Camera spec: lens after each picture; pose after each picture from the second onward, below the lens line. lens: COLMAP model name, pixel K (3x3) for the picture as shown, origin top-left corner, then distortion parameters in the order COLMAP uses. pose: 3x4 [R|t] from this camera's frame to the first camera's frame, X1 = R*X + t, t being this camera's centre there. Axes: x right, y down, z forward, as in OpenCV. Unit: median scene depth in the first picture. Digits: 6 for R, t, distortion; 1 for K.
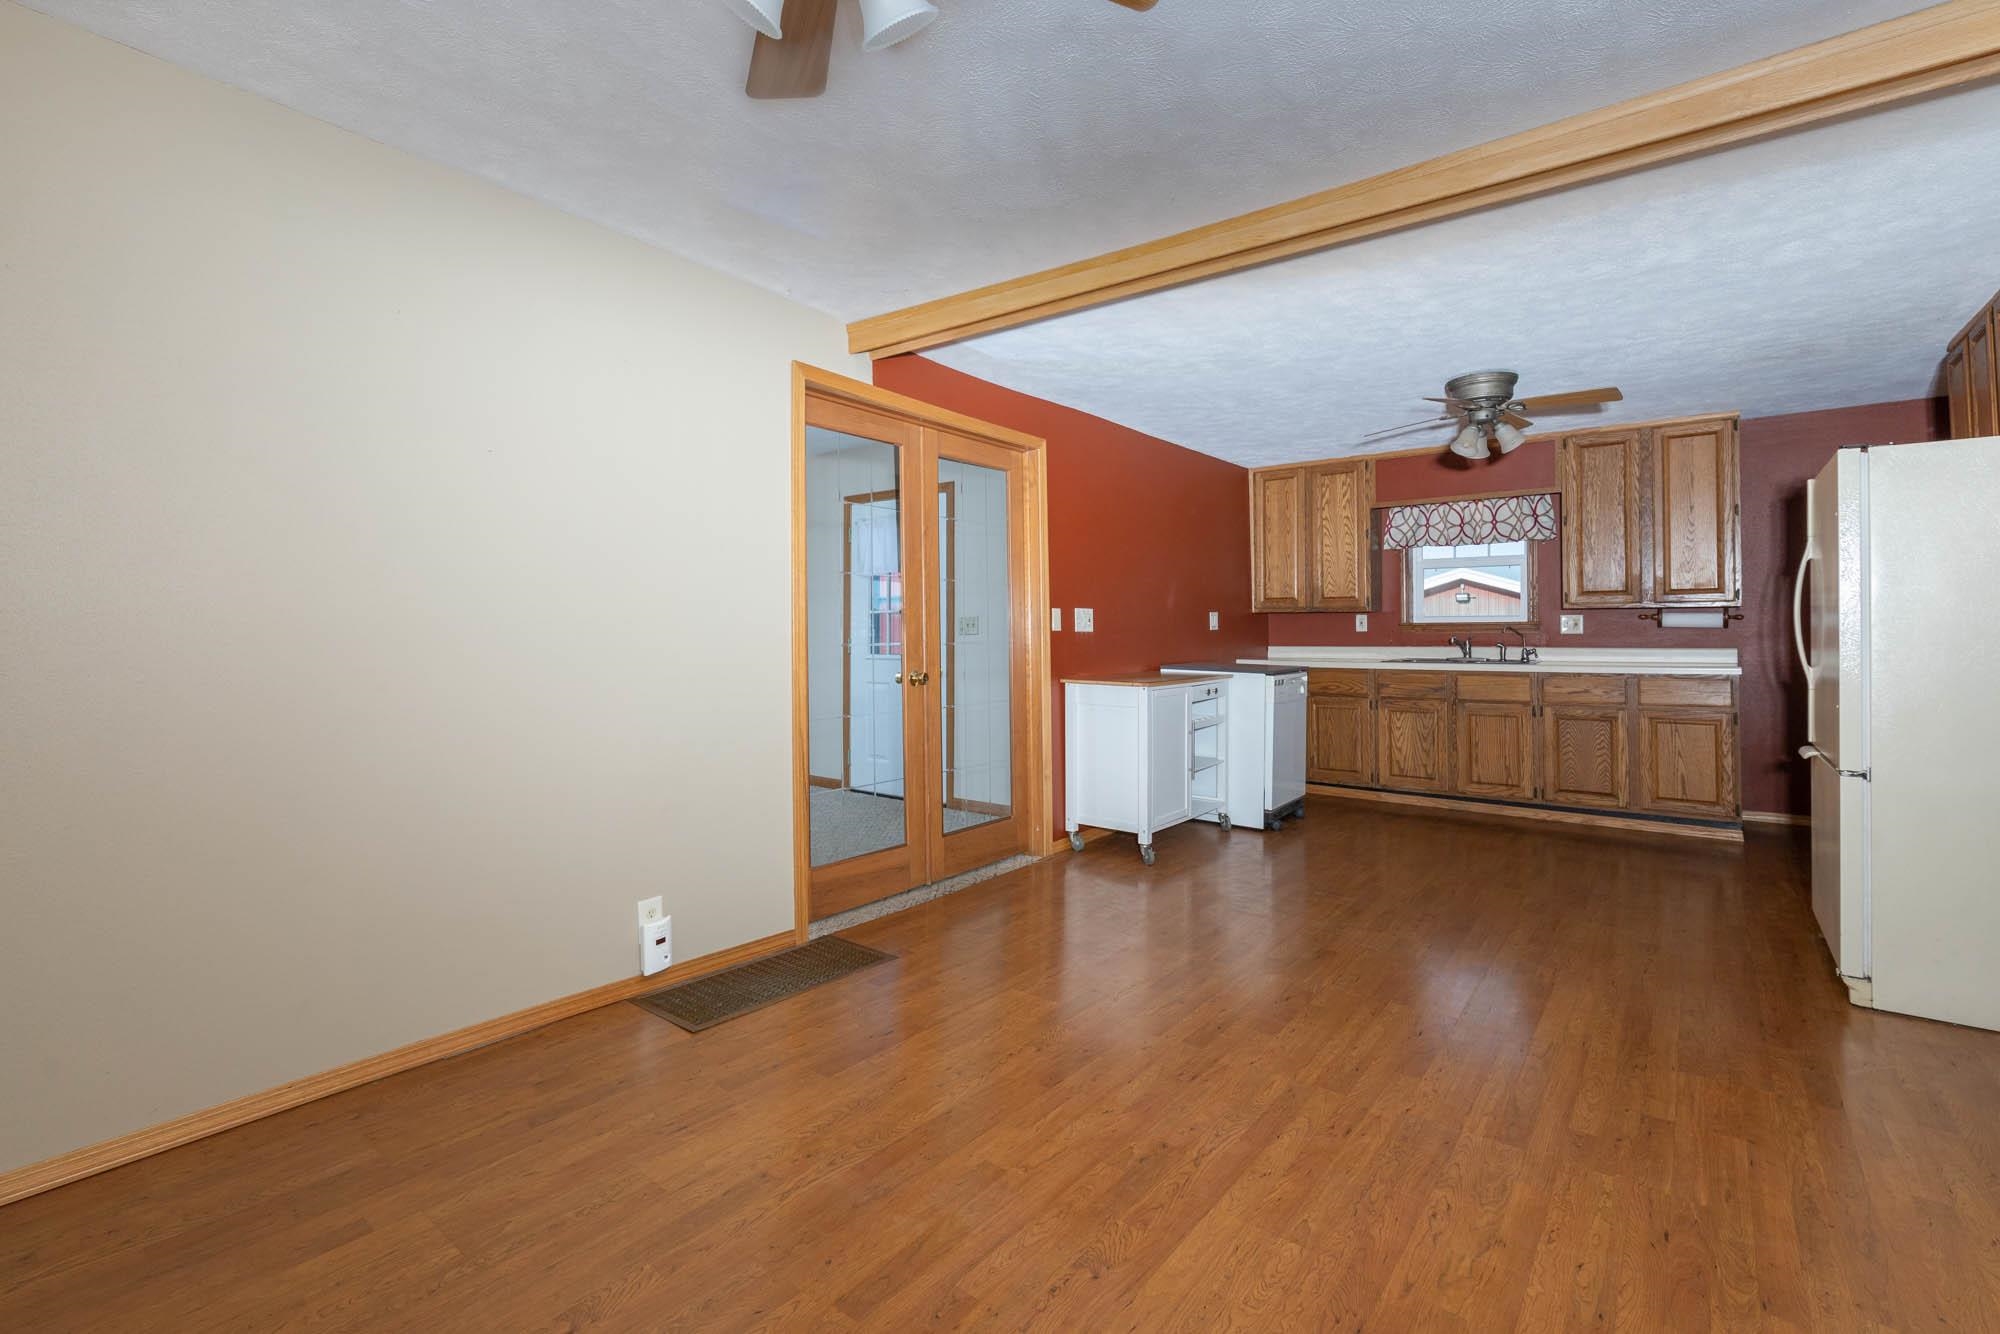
lens RADIAL K [[875.1, 0, 998.4], [0, 875.1, 624.3], [0, 0, 1]] dist [-0.000334, -0.000269]
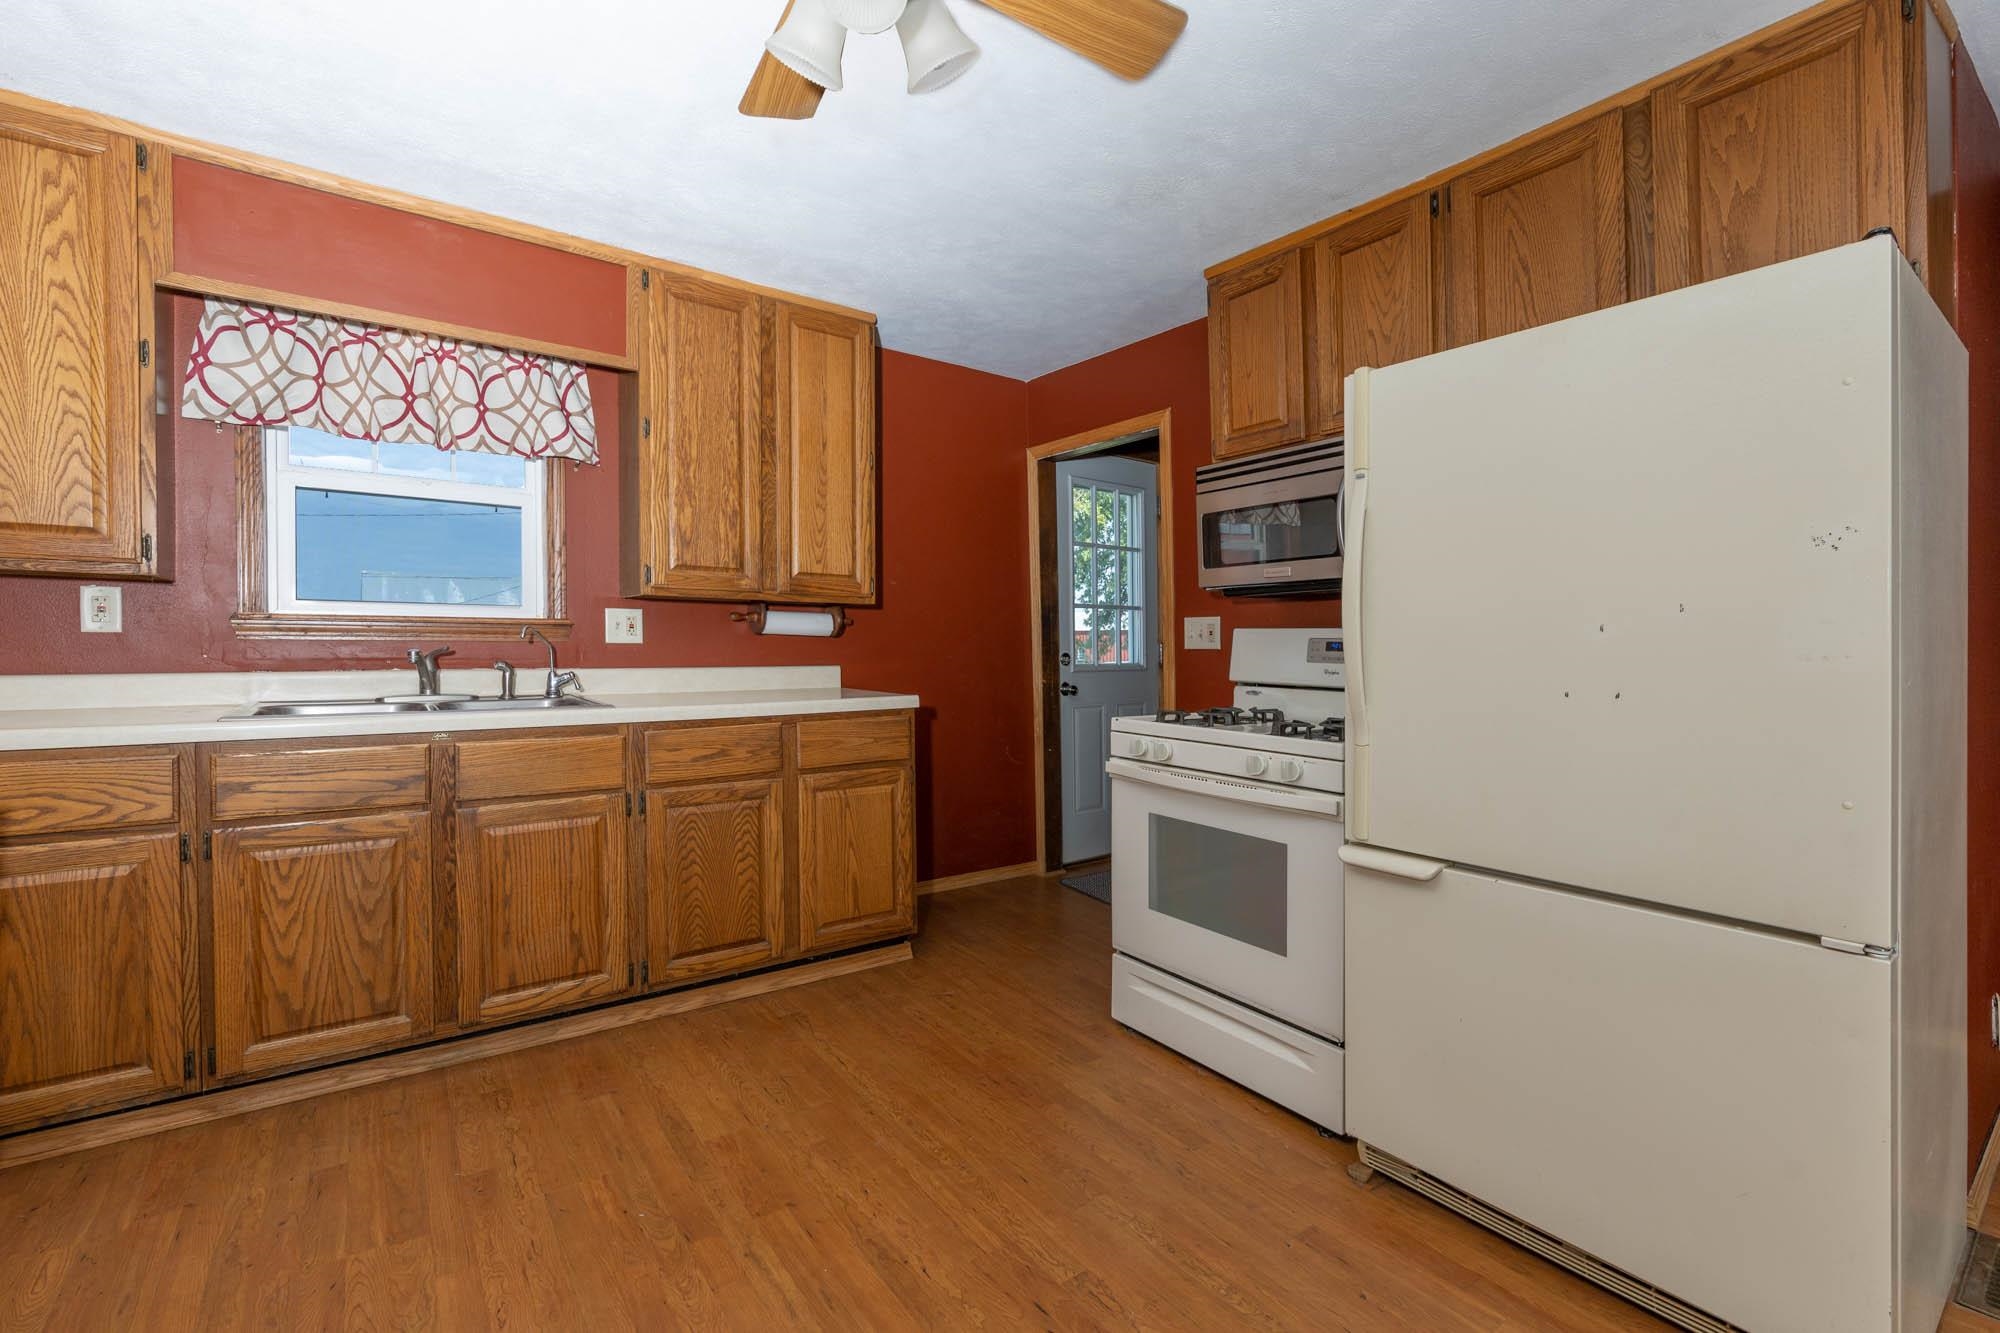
lens RADIAL K [[875.1, 0, 1014.6], [0, 875.1, 647.3], [0, 0, 1]] dist [-0.000334, -0.000269]
pose [[0.241556, 0.003632, 0.970380, 0.194201], [-0.017041, 0.999855, 0.000499, 0.009437], [-0.970237, -0.016657, 0.241583, 0.670166]]
